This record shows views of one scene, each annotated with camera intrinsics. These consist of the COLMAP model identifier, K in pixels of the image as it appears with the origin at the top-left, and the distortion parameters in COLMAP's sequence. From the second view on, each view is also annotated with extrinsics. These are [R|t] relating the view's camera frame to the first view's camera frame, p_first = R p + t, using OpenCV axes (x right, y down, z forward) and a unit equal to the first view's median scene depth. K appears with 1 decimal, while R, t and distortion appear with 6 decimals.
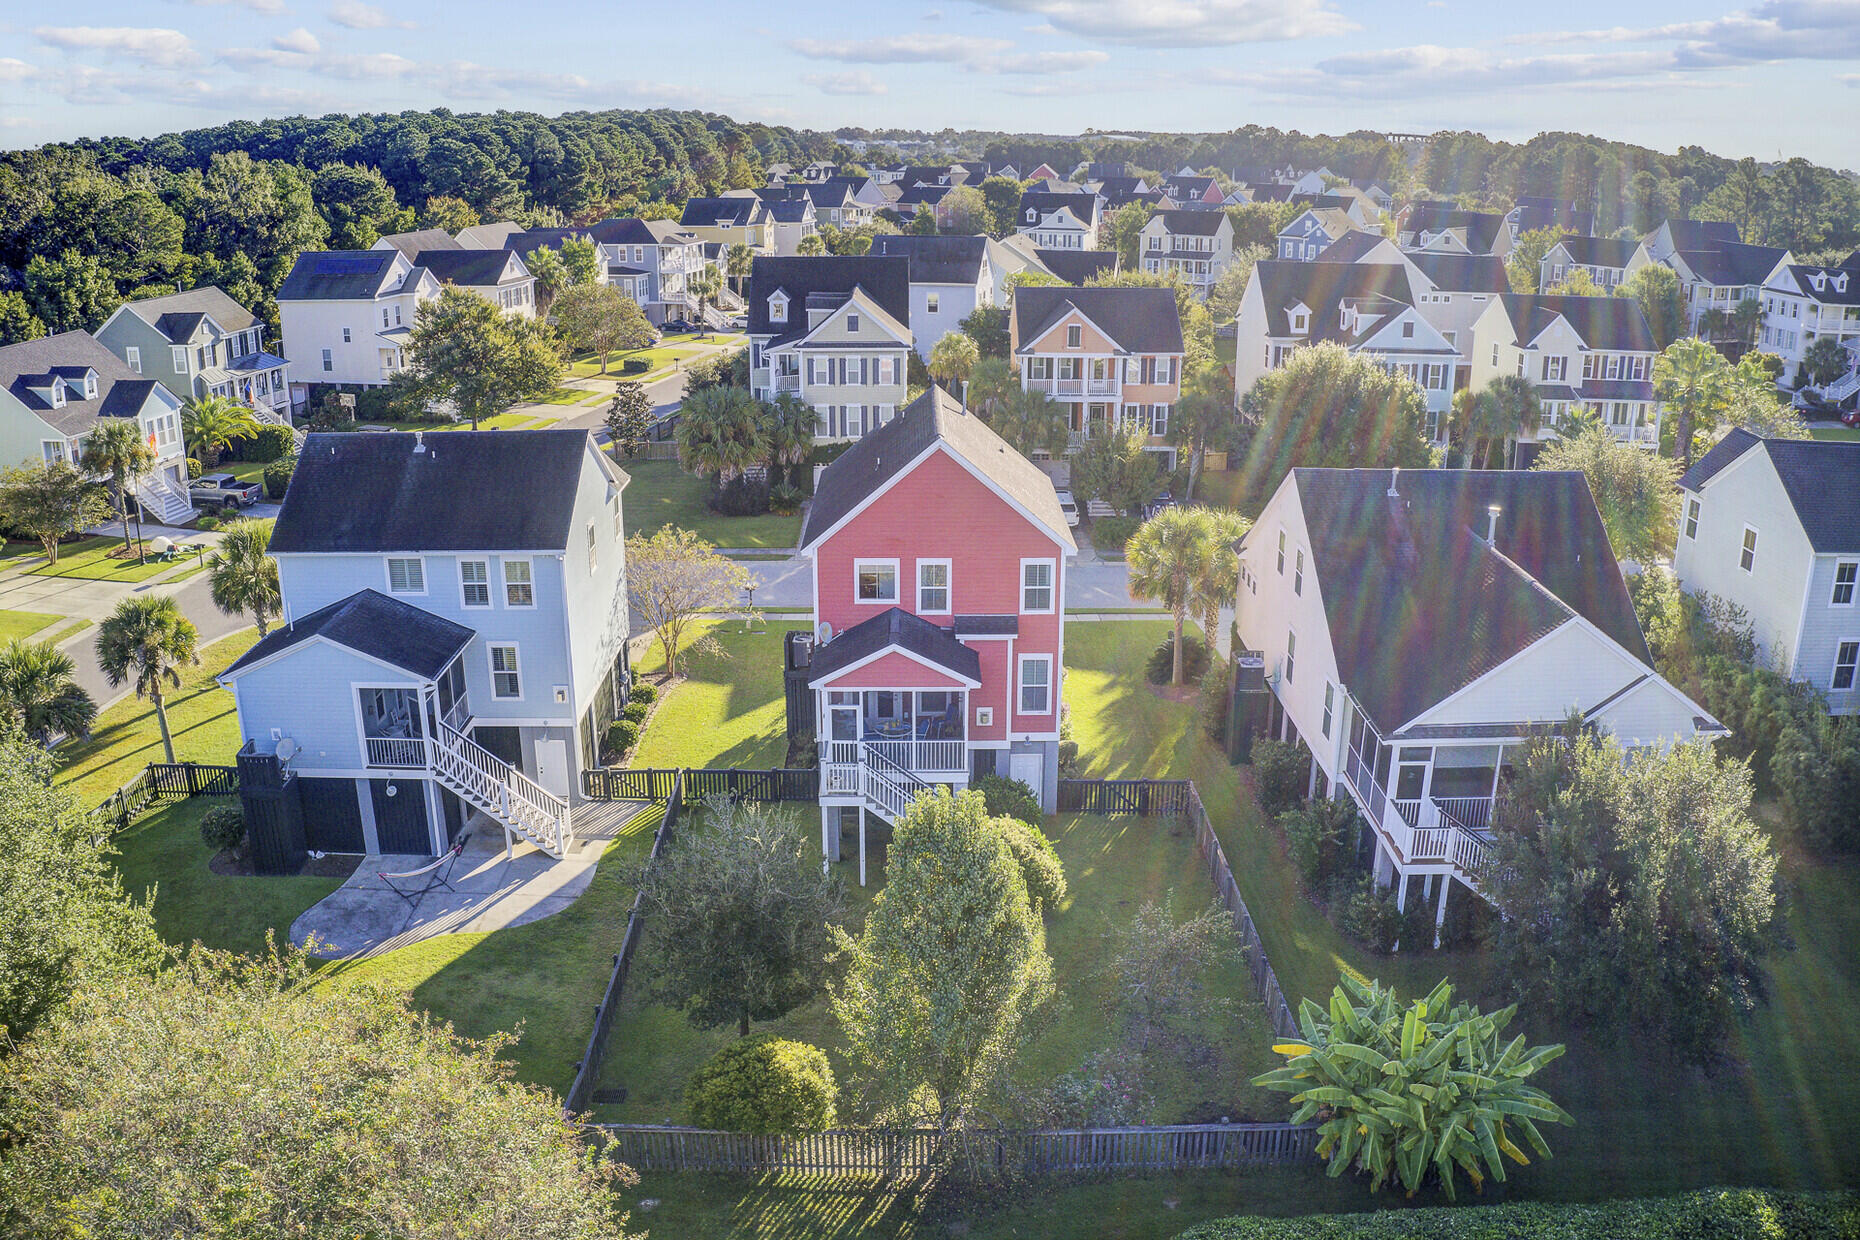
lens RADIAL K [[1478.3, 0, 930.0], [0, 1478.3, 620.0], [0, 0, 1]] dist [-0.187112, 0.013096]
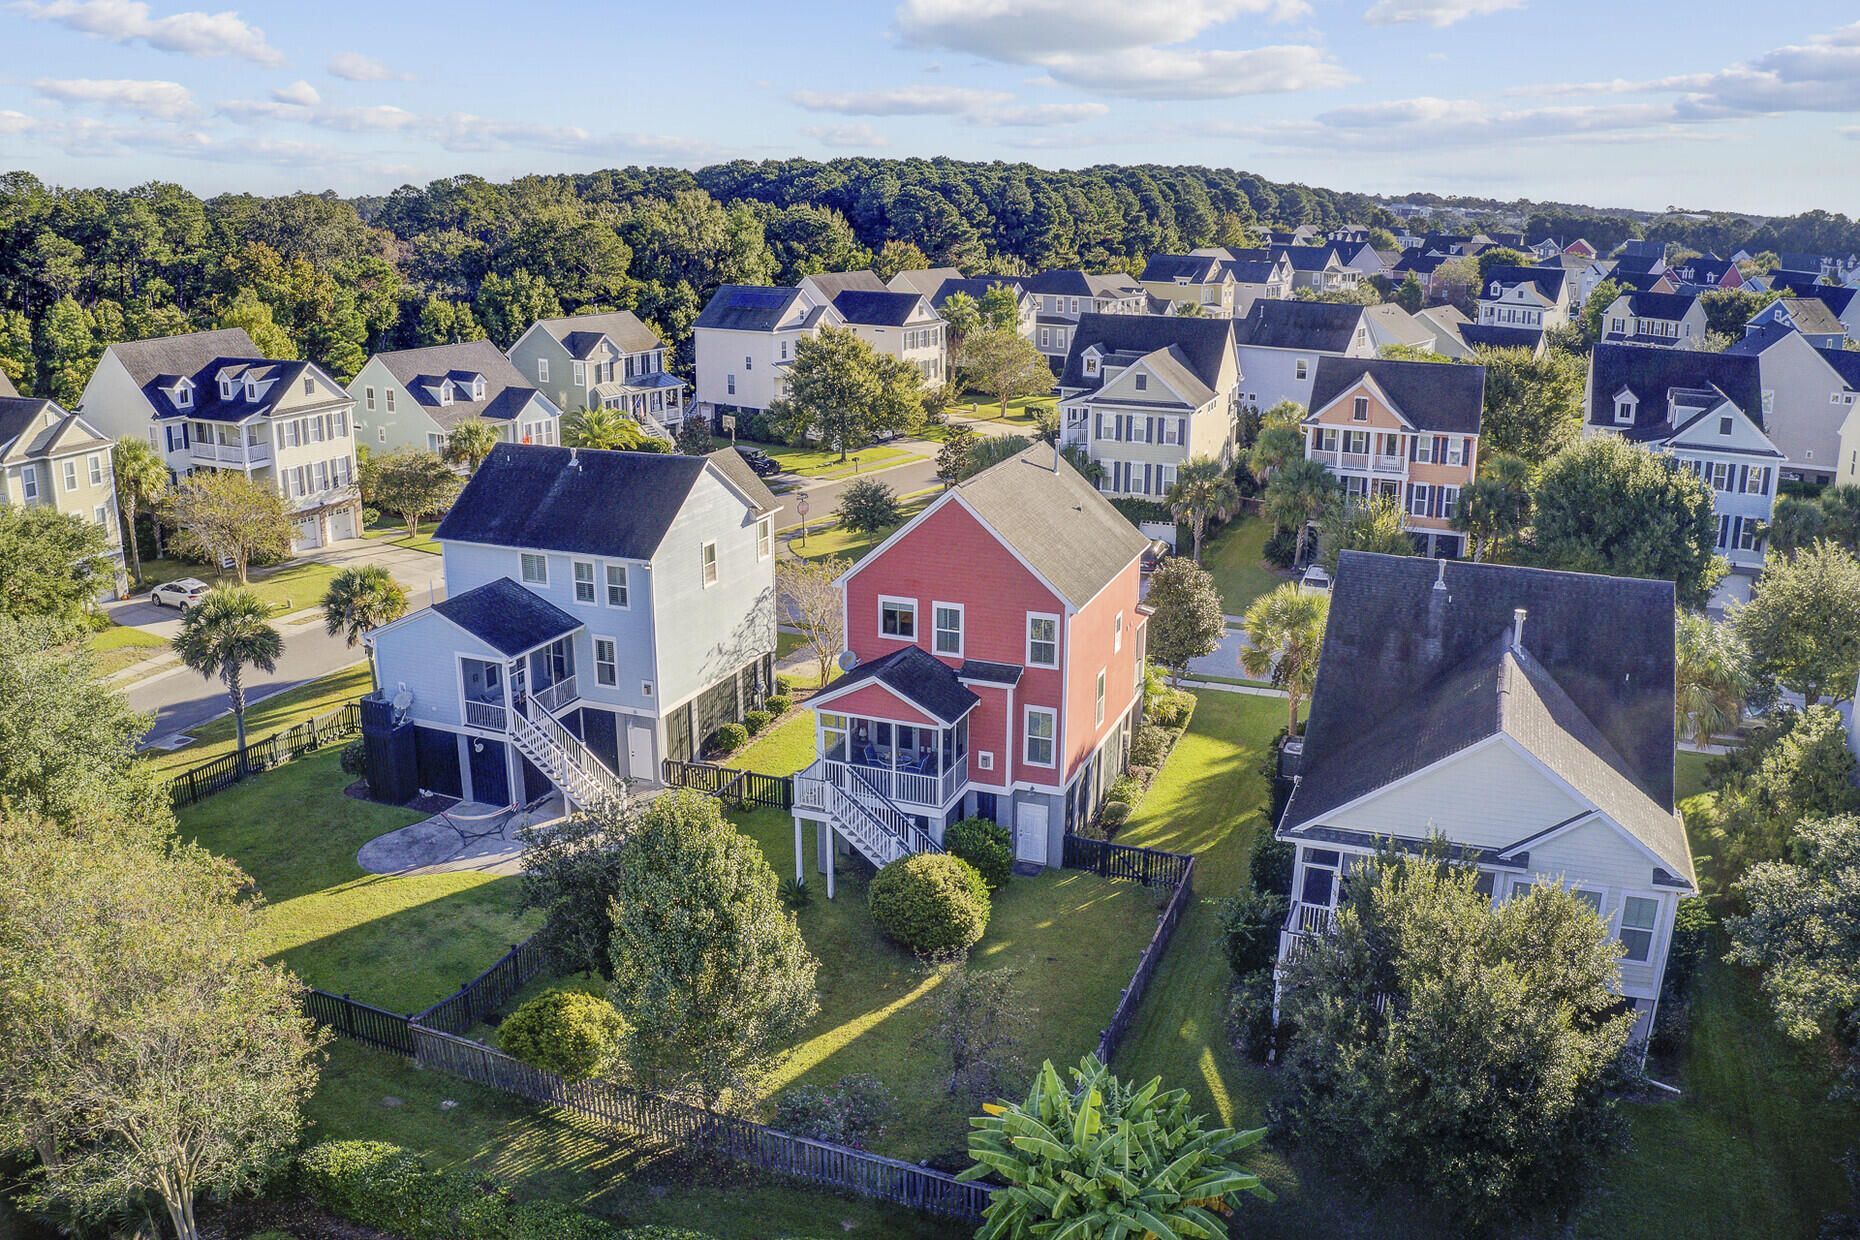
lens RADIAL K [[1478.3, 0, 930.0], [0, 1478.3, 620.0], [0, 0, 1]] dist [-0.187112, 0.013096]
pose [[0.923318, 0.108994, -0.368244, 0.183670], [-0.122269, 0.992414, -0.012835, -0.006978], [0.364052, 0.056876, 0.929640, 0.010956]]
